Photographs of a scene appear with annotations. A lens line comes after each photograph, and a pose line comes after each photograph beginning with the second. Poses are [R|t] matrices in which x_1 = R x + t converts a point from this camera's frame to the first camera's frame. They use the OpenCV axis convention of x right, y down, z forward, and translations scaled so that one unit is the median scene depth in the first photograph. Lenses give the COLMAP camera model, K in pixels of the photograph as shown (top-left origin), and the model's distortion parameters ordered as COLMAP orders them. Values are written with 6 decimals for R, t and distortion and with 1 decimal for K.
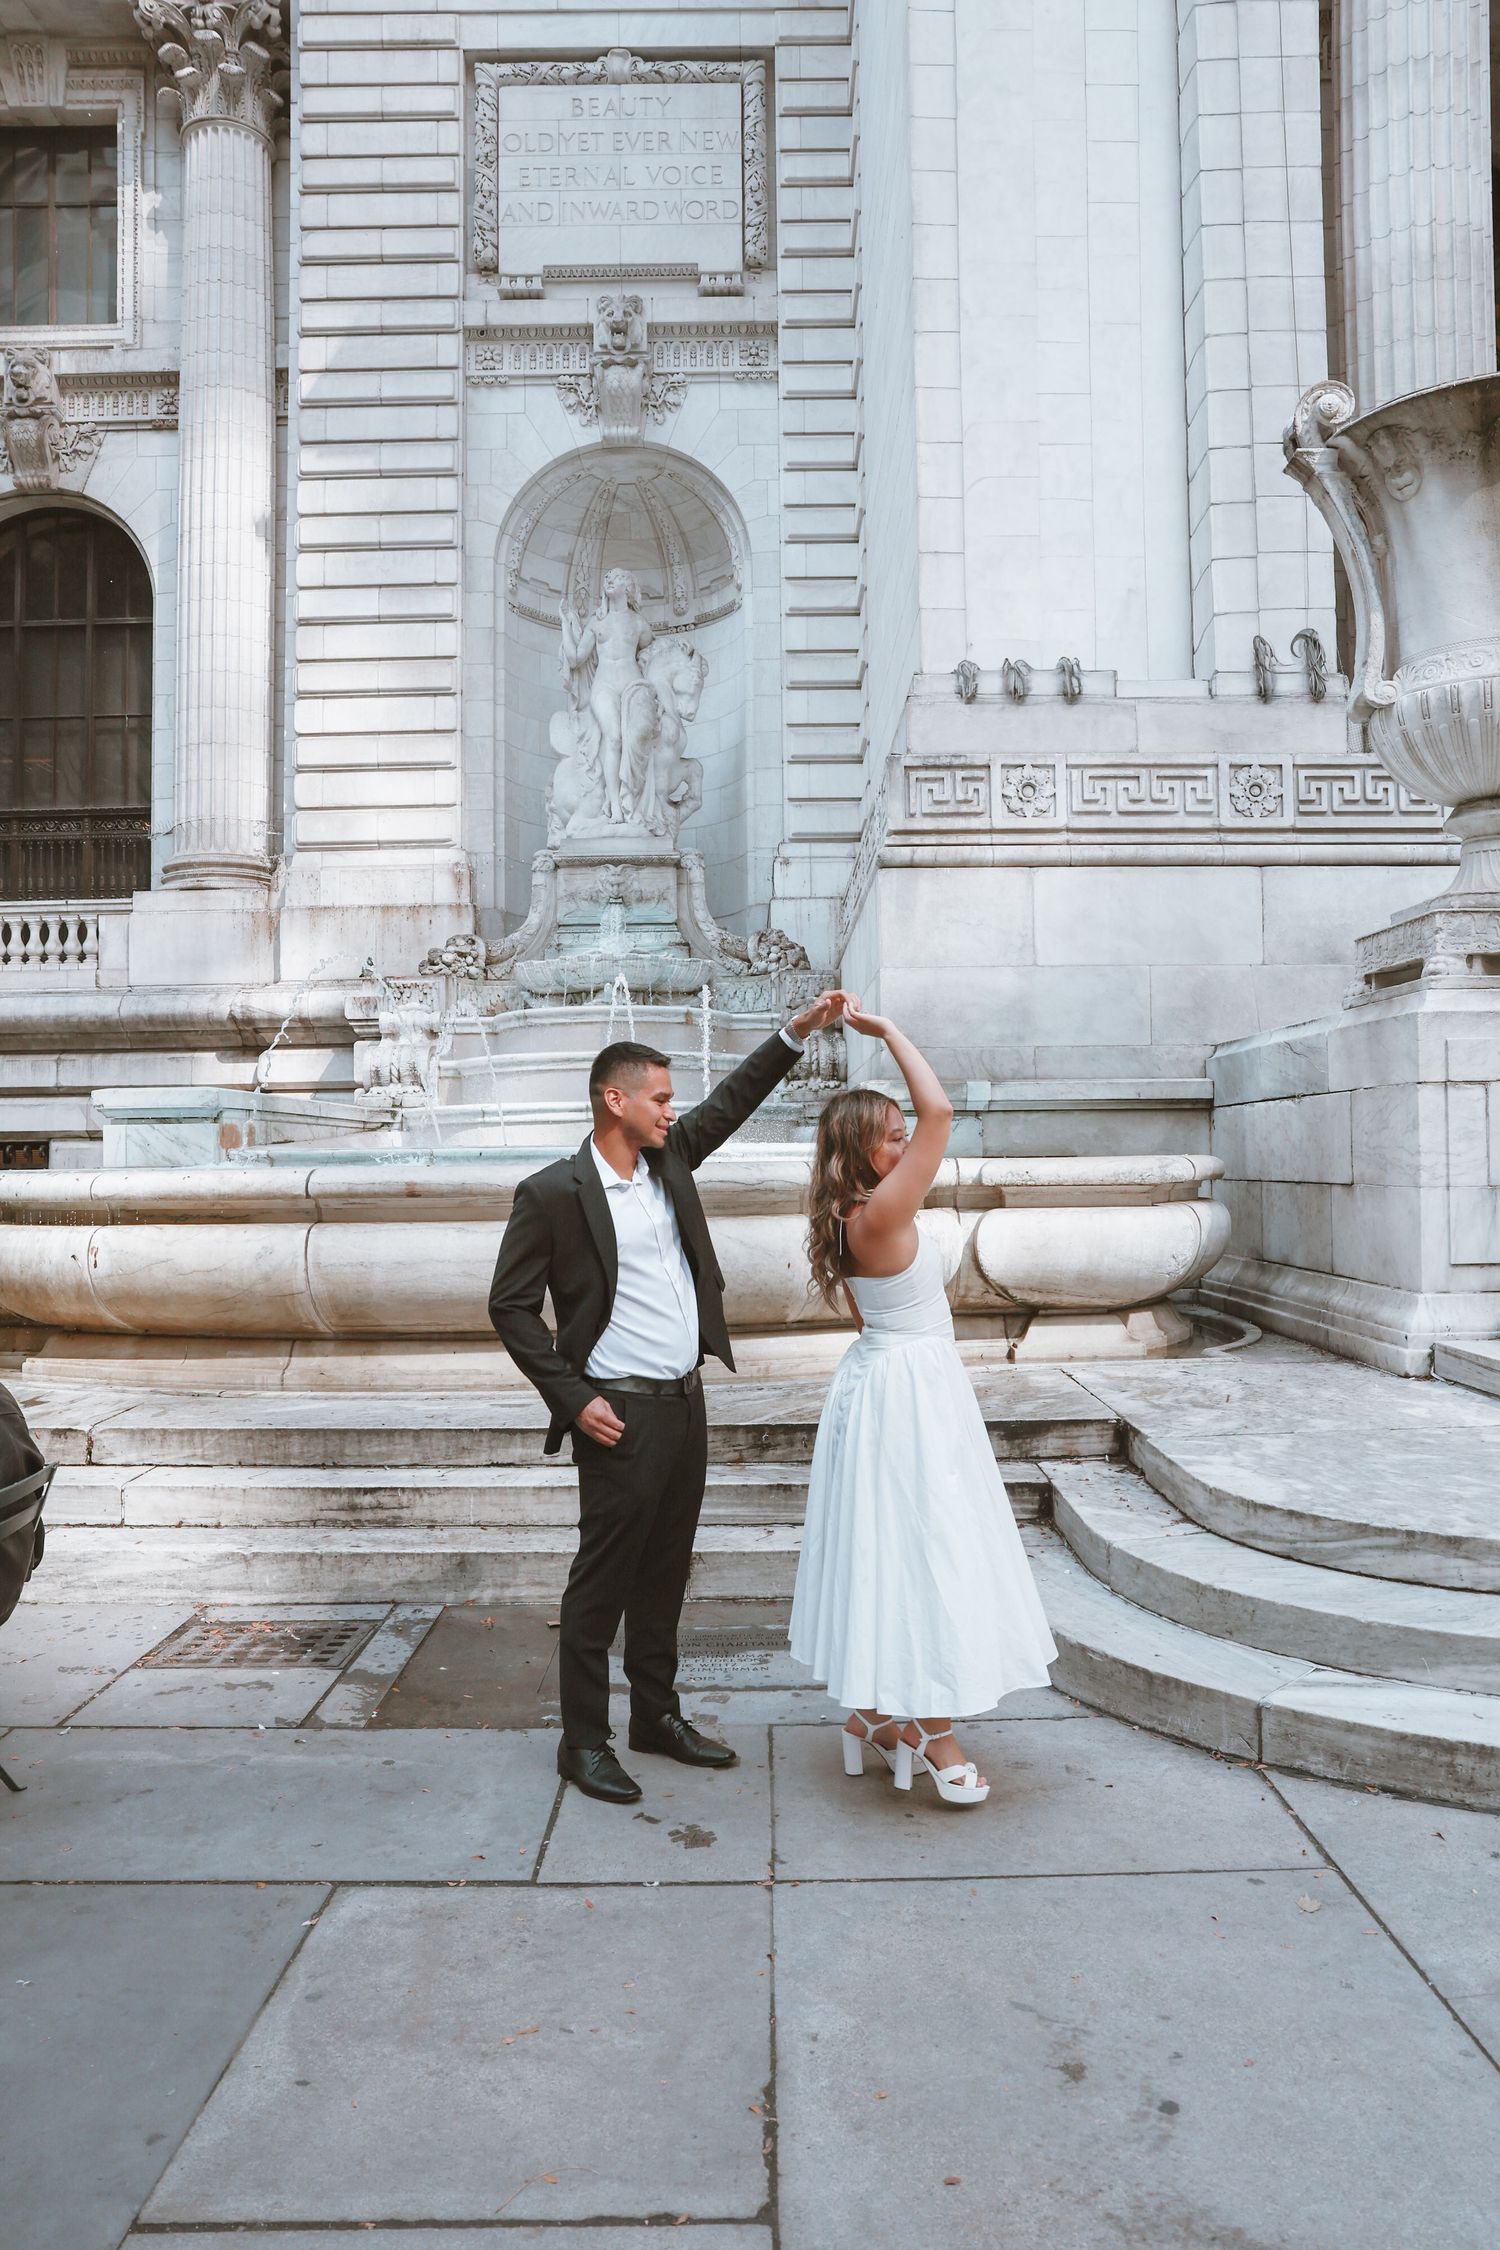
lens RADIAL K [[2399.5, 0, 641.0], [0, 2399.5, 1094.5], [0, 0, 1]] dist [-0.105059, 0.218524]
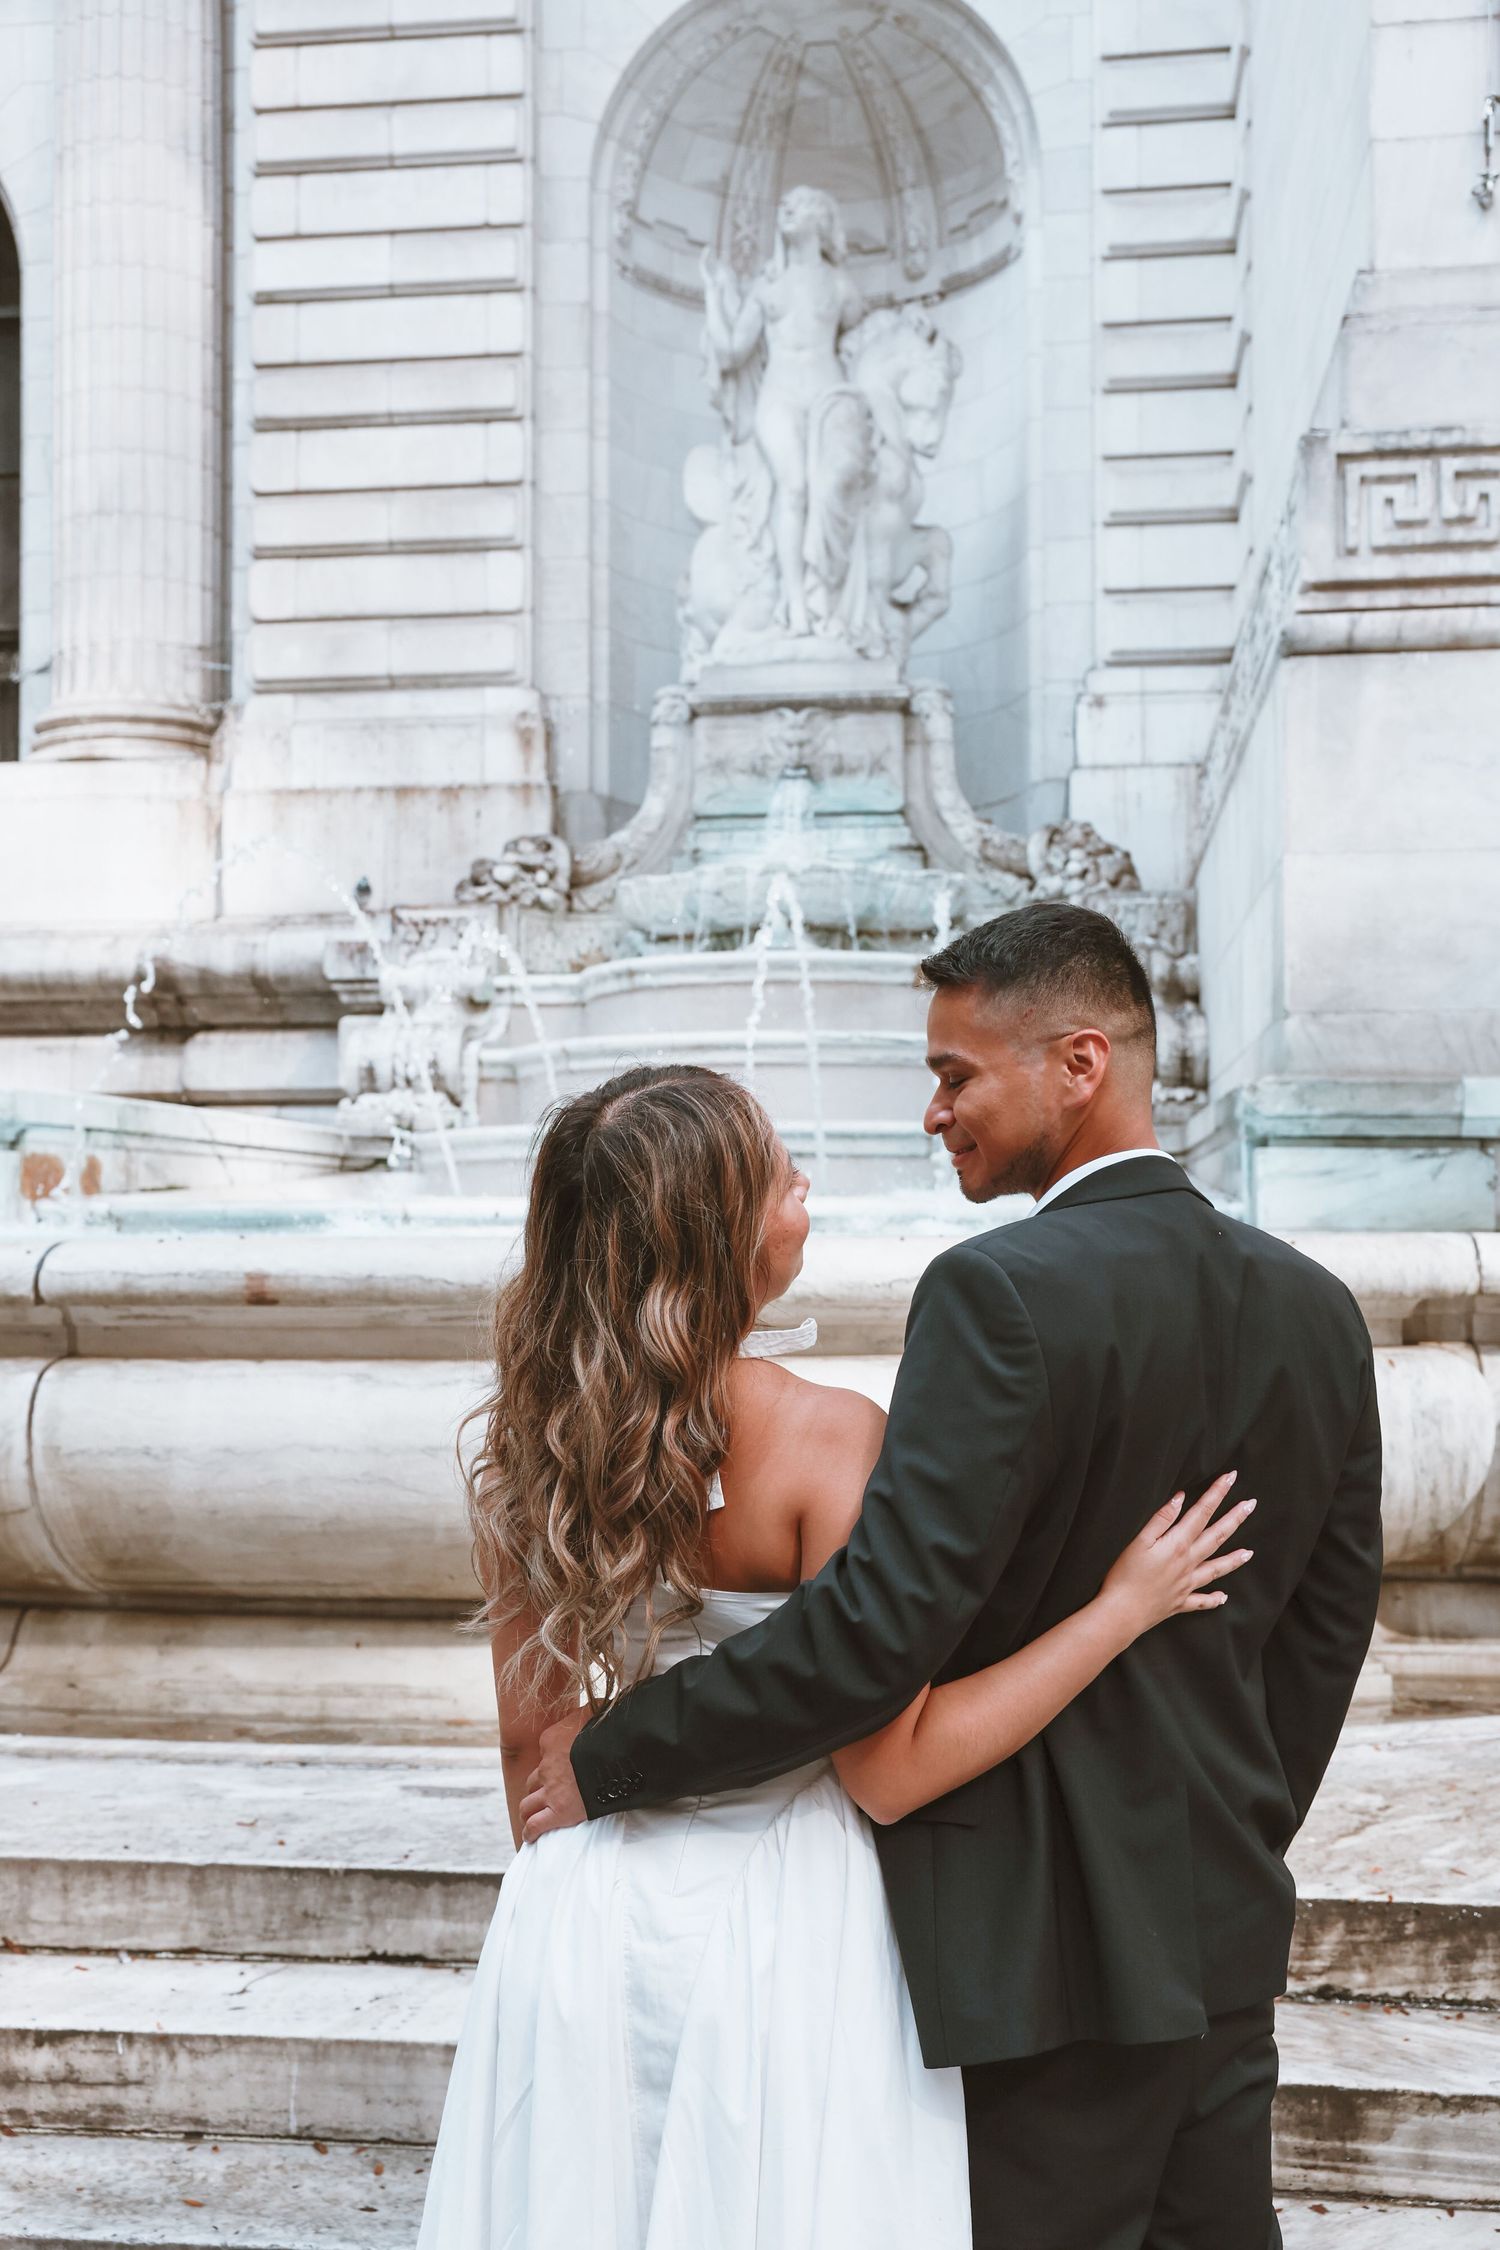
lens RADIAL K [[2100.0, 0, 750.0], [0, 2100.0, 1125.0], [0, 0, 1]] dist [0.012326, 0.006199]
pose [[0.994176, 0.005722, -0.107615, 0.032864], [-0.007962, 0.999760, -0.020399, 0.013181], [0.107473, 0.021137, 0.993983, 0.503800]]
